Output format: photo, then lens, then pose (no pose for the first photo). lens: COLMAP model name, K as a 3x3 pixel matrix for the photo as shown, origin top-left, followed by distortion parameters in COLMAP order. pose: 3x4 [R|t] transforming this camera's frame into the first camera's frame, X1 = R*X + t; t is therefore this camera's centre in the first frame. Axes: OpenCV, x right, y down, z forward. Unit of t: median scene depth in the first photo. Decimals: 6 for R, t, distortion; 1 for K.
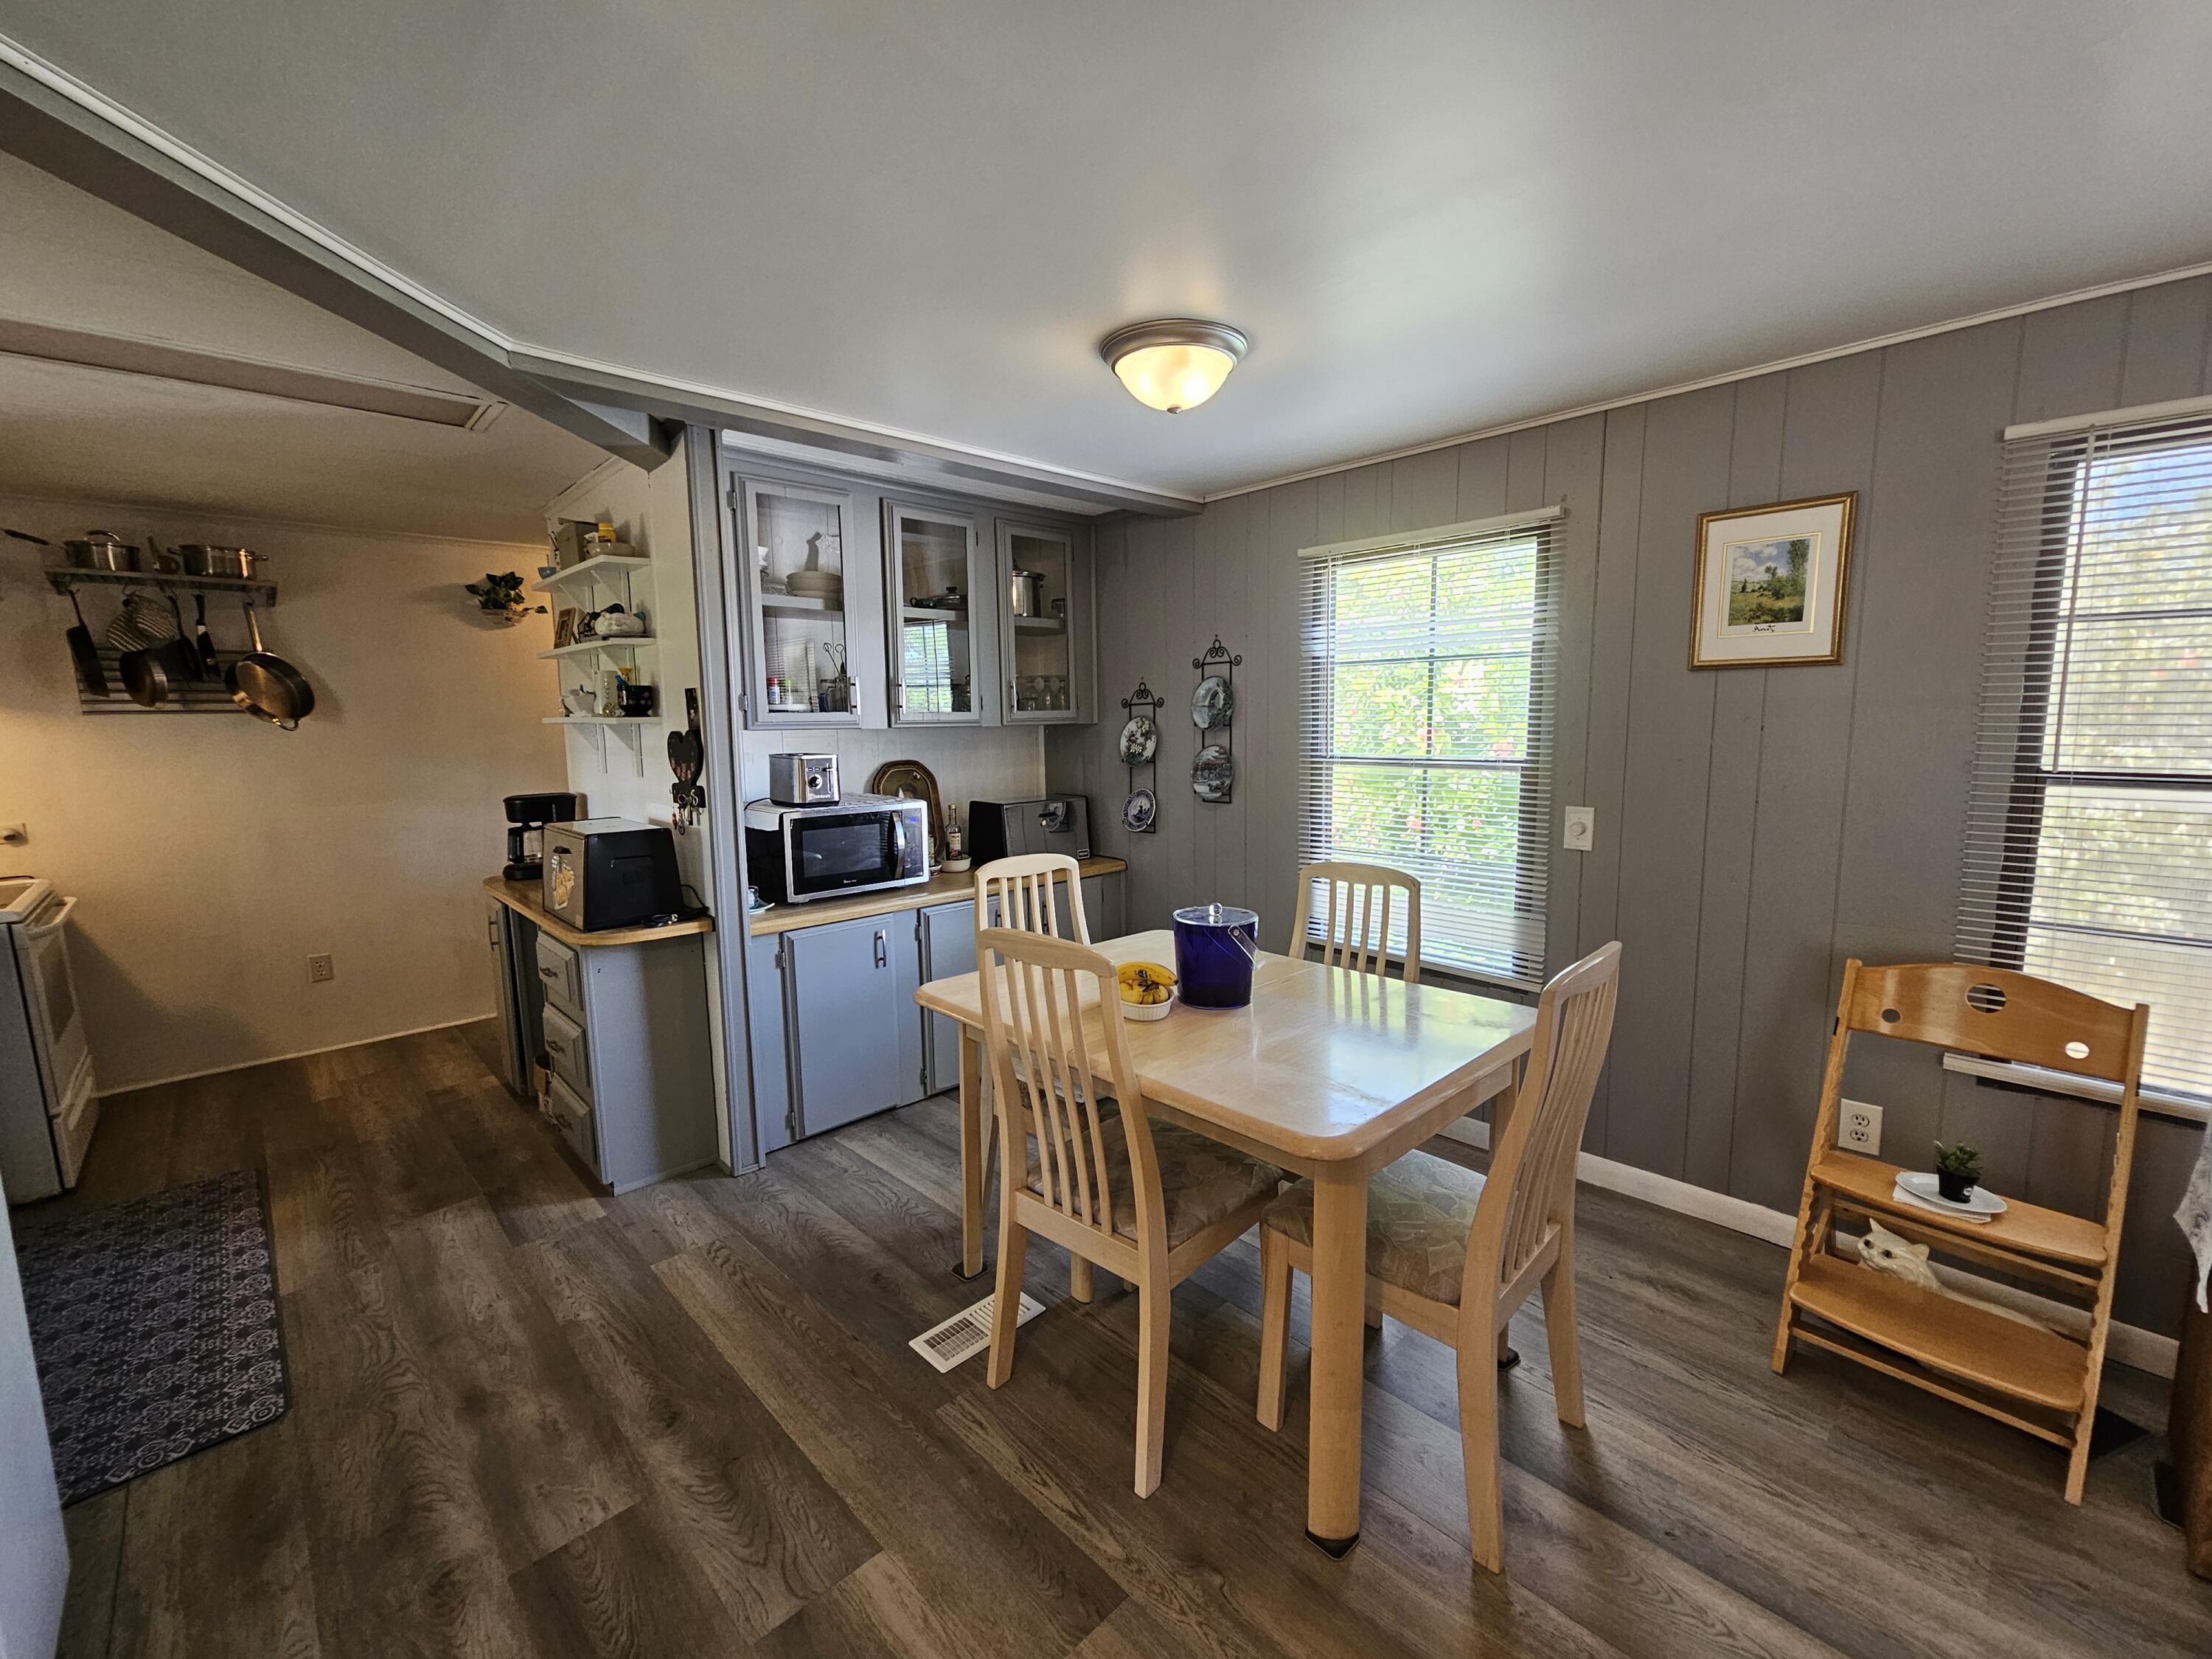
lens RADIAL K [[909.8, 0, 1108.3], [0, 909.8, 830.9], [0, 0, 1]] dist [0.000028, -0.000646]
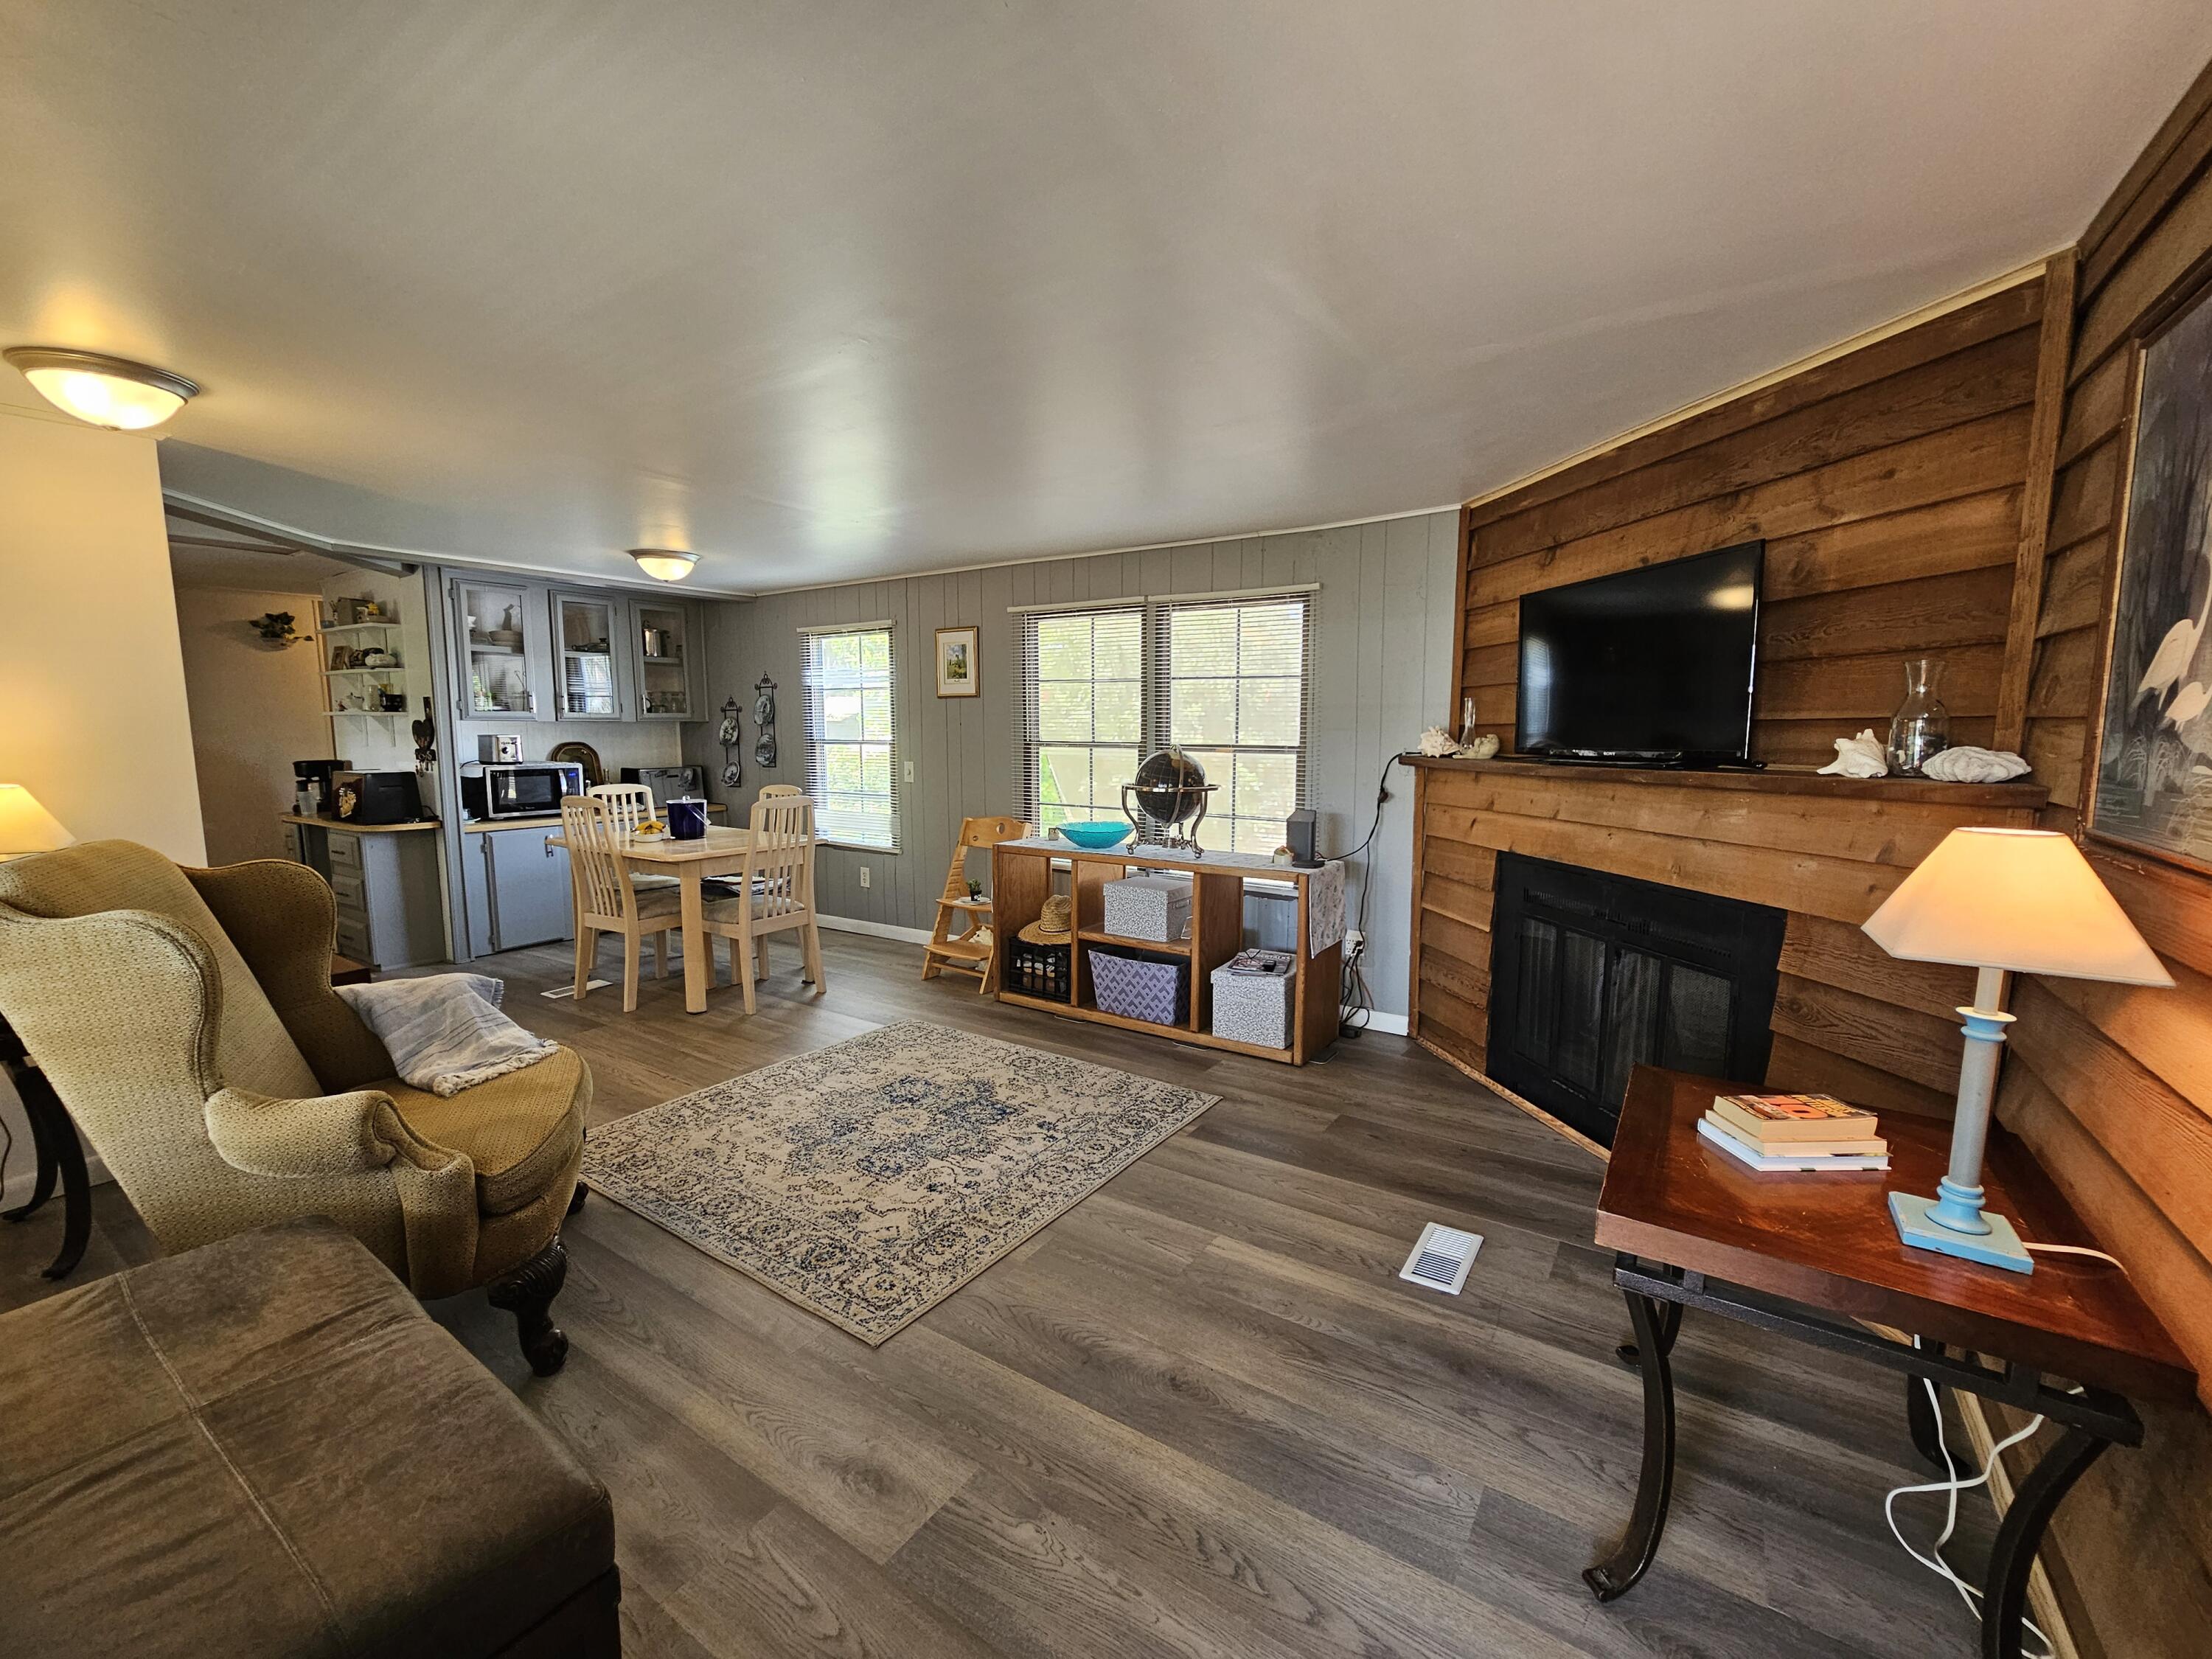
lens RADIAL K [[909.8, 0, 1106.4], [0, 909.8, 829.0], [0, 0, 1]] dist [0.000028, -0.000646]
pose [[0.976652, -0.011179, 0.214535, 0.437176], [0.013820, 0.999846, -0.010814, 0.134600], [-0.214381, 0.013527, 0.976656, -0.977670]]
